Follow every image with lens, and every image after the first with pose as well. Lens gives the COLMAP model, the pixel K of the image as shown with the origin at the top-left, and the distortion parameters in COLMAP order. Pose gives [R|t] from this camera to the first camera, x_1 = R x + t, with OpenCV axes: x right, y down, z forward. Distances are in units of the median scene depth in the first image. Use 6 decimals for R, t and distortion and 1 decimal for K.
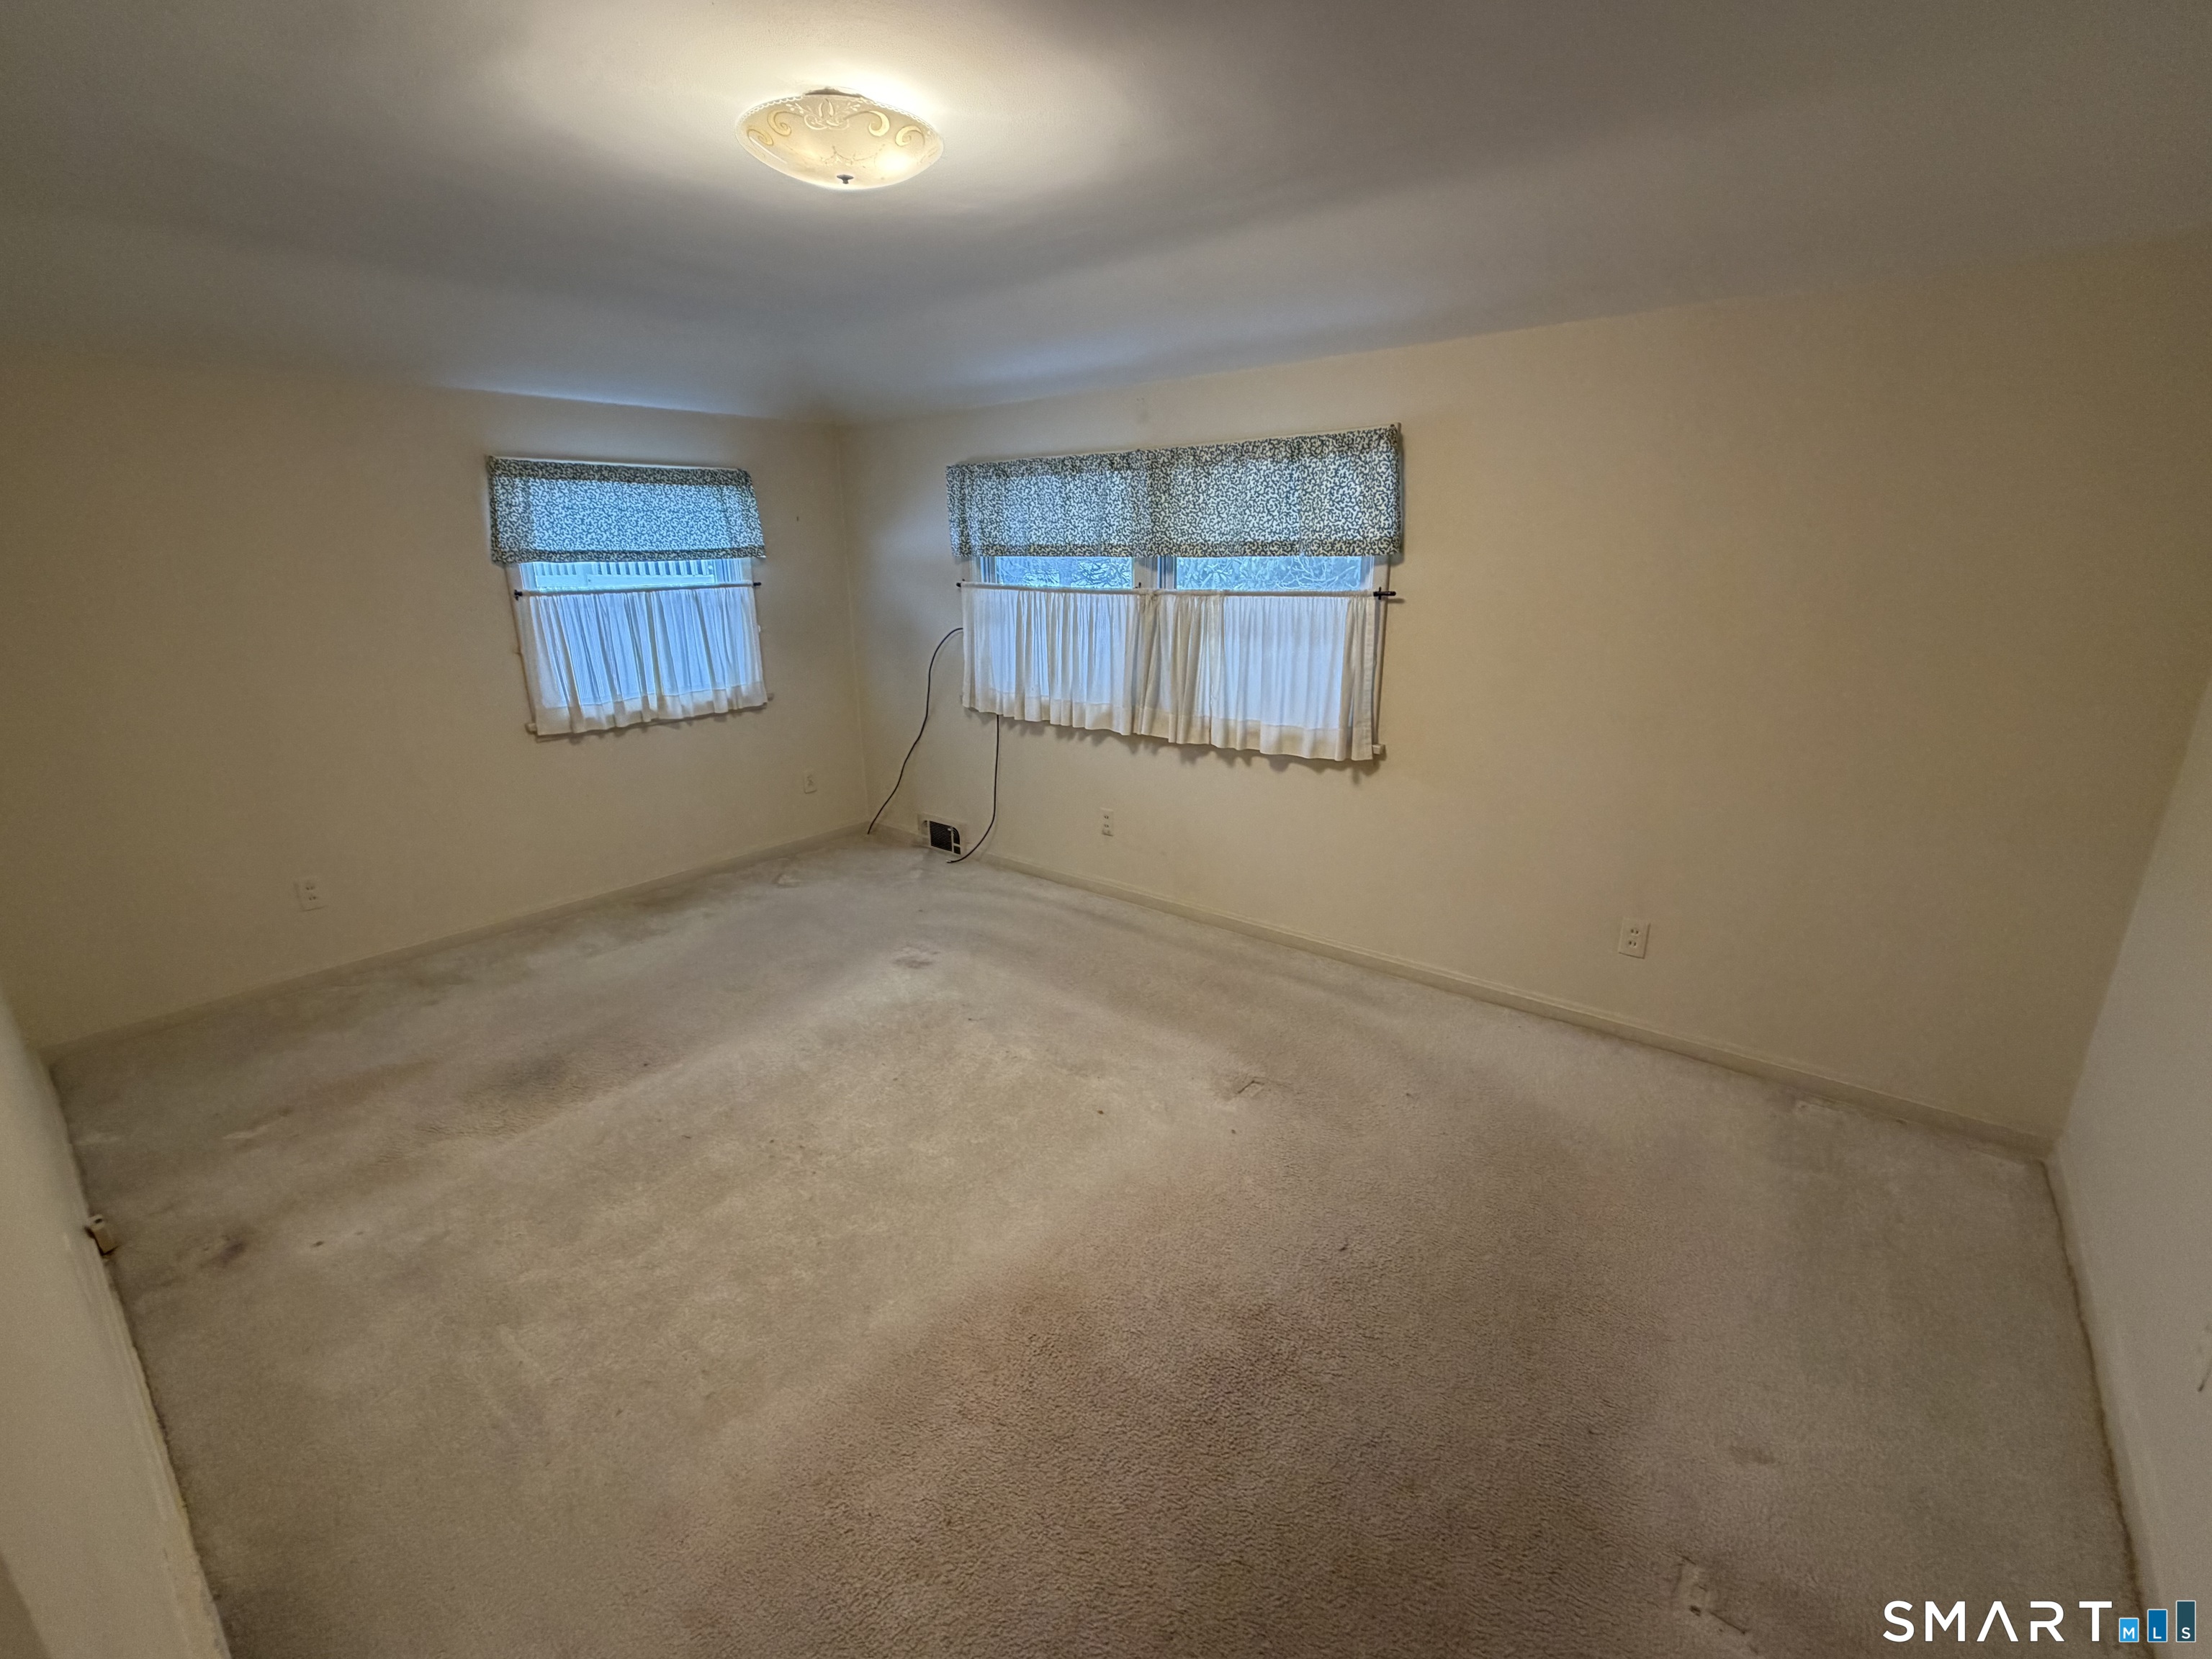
lens RADIAL K [[952.6, 0, 1100.7], [0, 952.6, 832.5], [0, 0, 1]] dist [-0.000109, 0.000031]
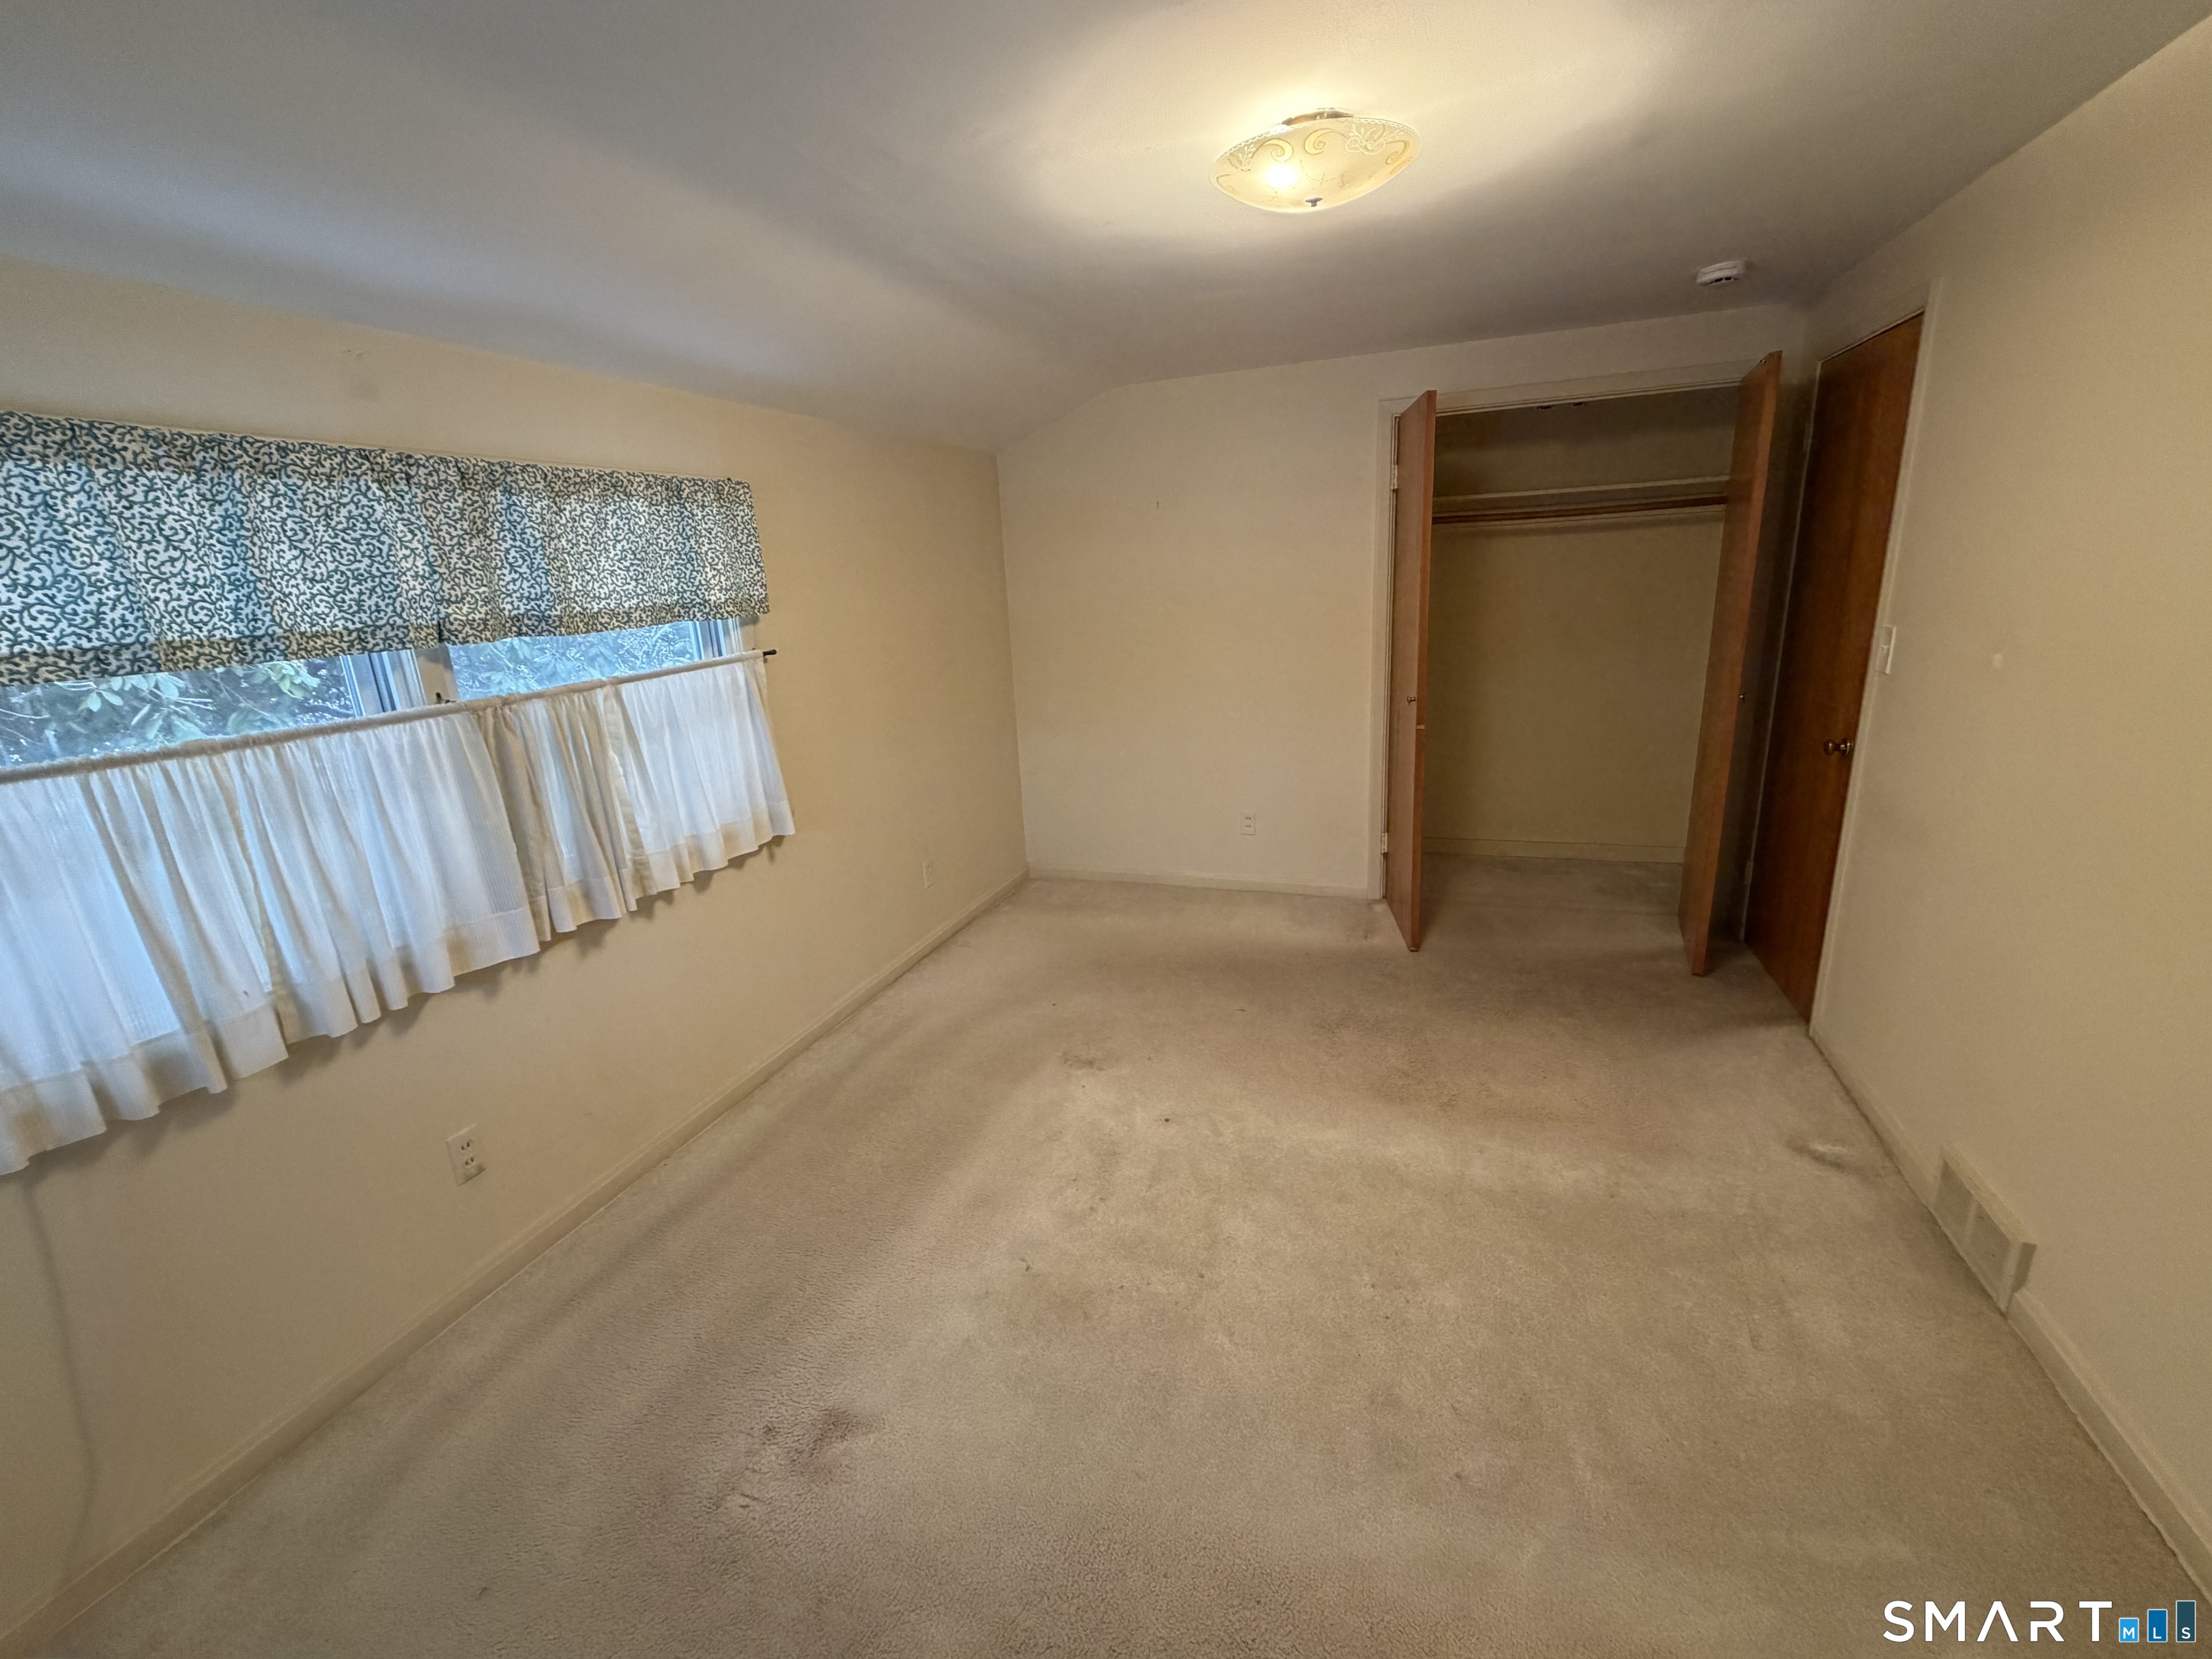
lens RADIAL K [[952.6, 0, 1100.7], [0, 952.6, 832.5], [0, 0, 1]] dist [-0.000109, 0.000031]
pose [[-0.335167, -0.220983, 0.915876, -0.669467], [0.332694, 0.881720, 0.334492, -0.275659], [-0.881463, 0.416818, -0.222004, 0.911348]]
